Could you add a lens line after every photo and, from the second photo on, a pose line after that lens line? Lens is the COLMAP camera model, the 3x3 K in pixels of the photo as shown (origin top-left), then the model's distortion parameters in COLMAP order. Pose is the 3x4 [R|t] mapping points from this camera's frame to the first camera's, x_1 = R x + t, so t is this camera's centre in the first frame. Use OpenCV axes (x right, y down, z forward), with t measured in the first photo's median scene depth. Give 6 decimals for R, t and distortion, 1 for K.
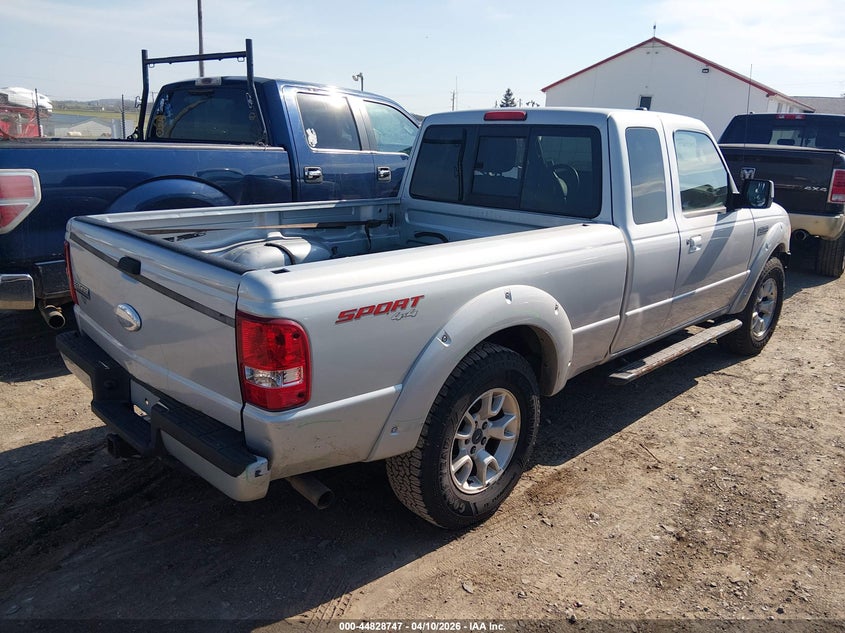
lens RADIAL K [[682.8, 0, 422.5], [0, 682.8, 316.5], [0, 0, 1]] dist [0.046907, -0.000606]
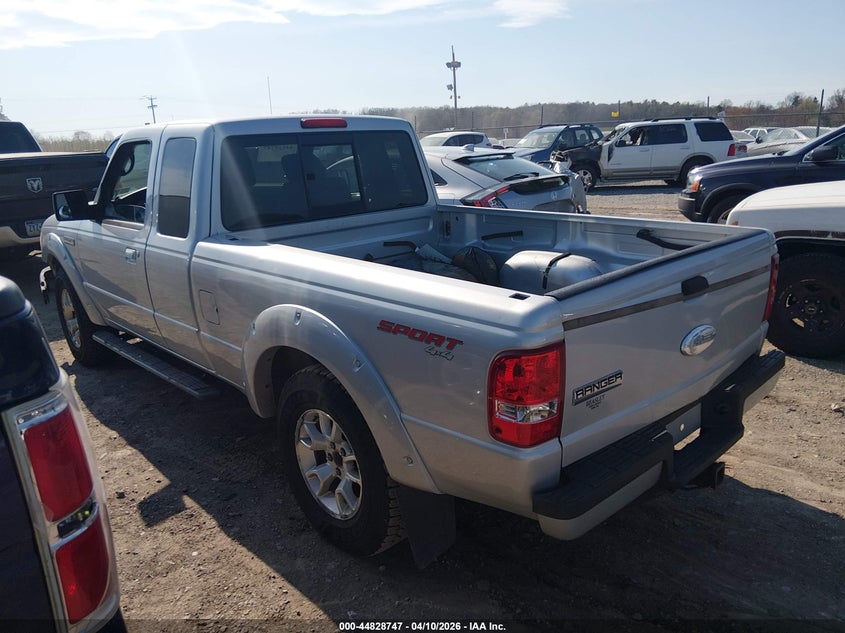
lens RADIAL K [[682.8, 0, 422.5], [0, 682.8, 316.5], [0, 0, 1]] dist [0.046907, -0.000606]
pose [[-0.078420, 0.166753, -0.982875, 0.862977], [-0.273880, 0.944373, 0.182073, -0.208885], [0.958561, 0.283468, -0.028388, 1.023143]]
